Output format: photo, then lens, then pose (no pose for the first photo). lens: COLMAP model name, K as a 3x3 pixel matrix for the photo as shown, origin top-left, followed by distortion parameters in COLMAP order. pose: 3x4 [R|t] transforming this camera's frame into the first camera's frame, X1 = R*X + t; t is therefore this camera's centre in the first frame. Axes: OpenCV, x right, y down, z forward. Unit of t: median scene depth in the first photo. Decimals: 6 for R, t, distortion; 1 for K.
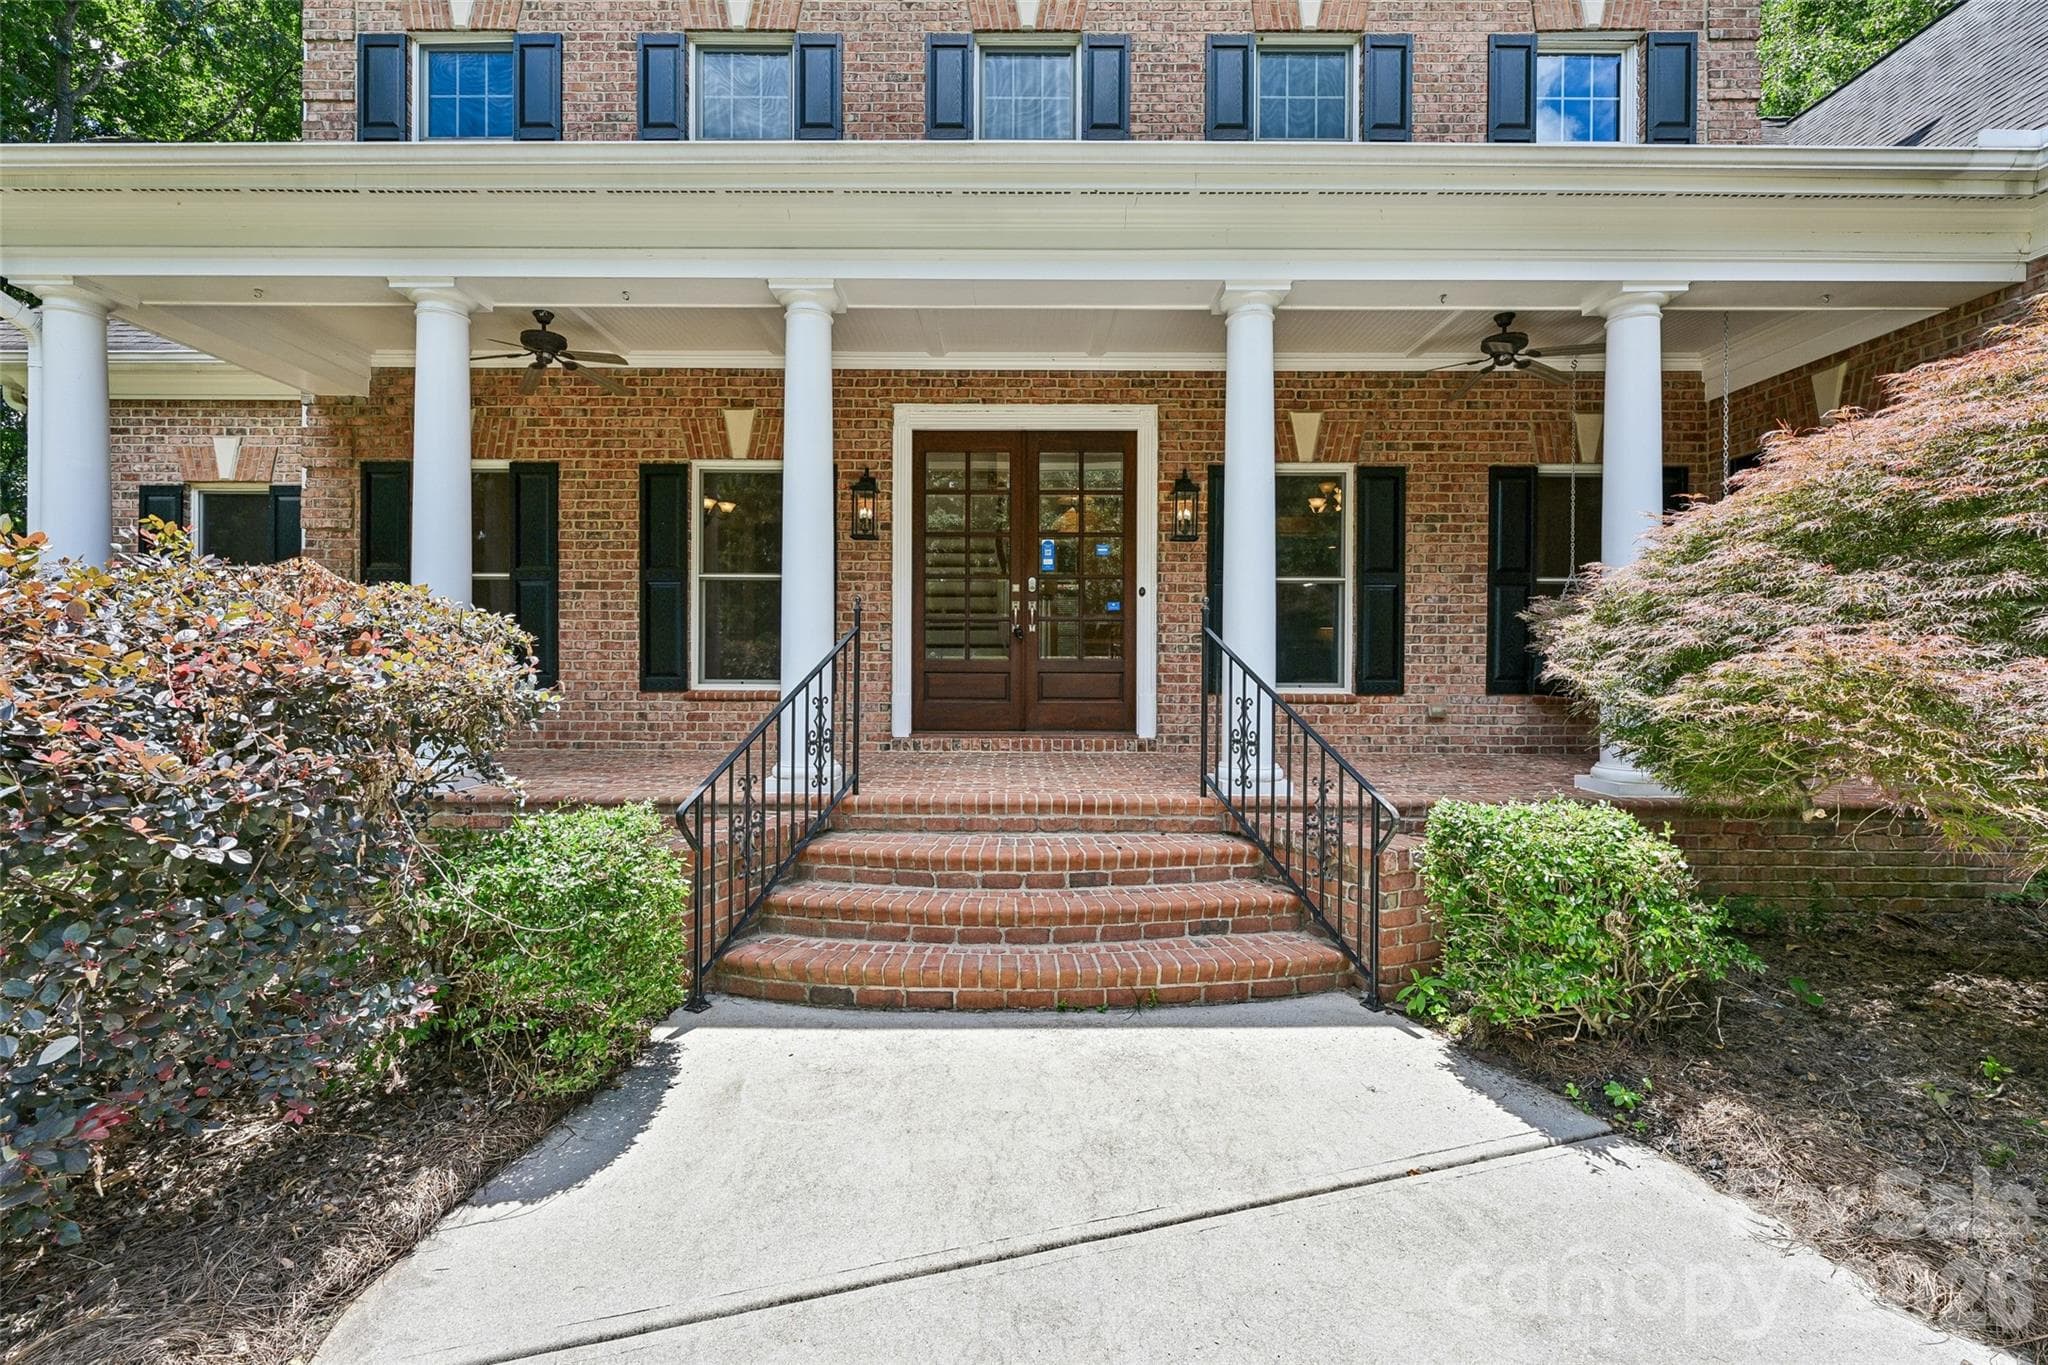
lens RADIAL K [[817.8, 0, 1019.4], [0, 817.8, 676.0], [0, 0, 1]] dist [0.000292, 0.000179]
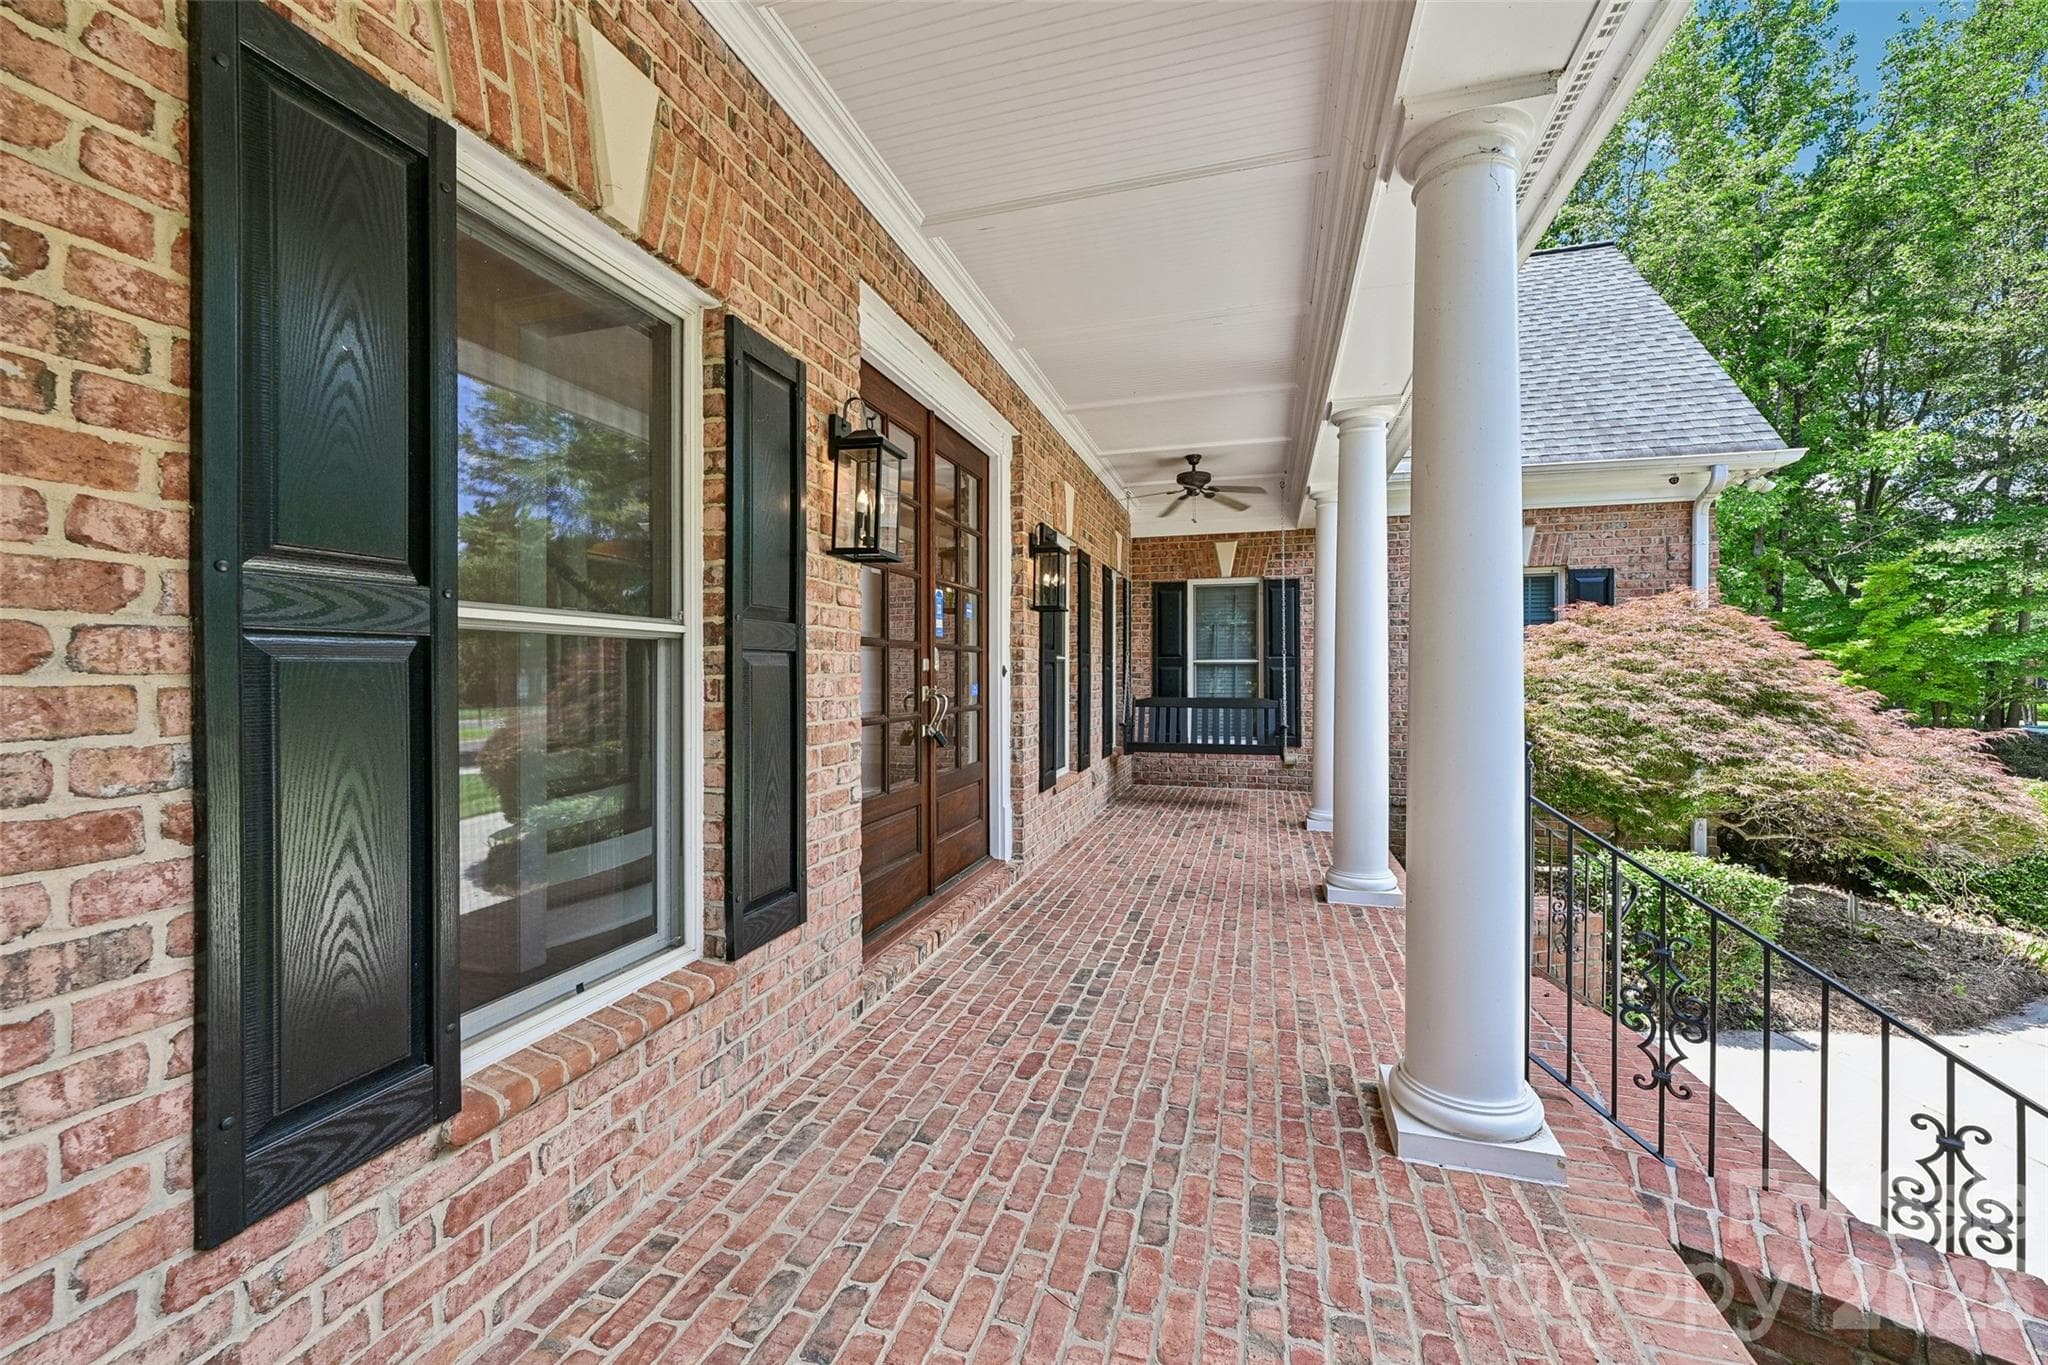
lens RADIAL K [[817.8, 0, 1019.4], [0, 817.8, 676.0], [0, 0, 1]] dist [0.000292, 0.000179]
pose [[0.291070, -0.008990, 0.956659, -0.579009], [0.014022, 0.999889, 0.005130, -0.103533], [-0.956599, 0.011921, 0.291164, 0.776980]]
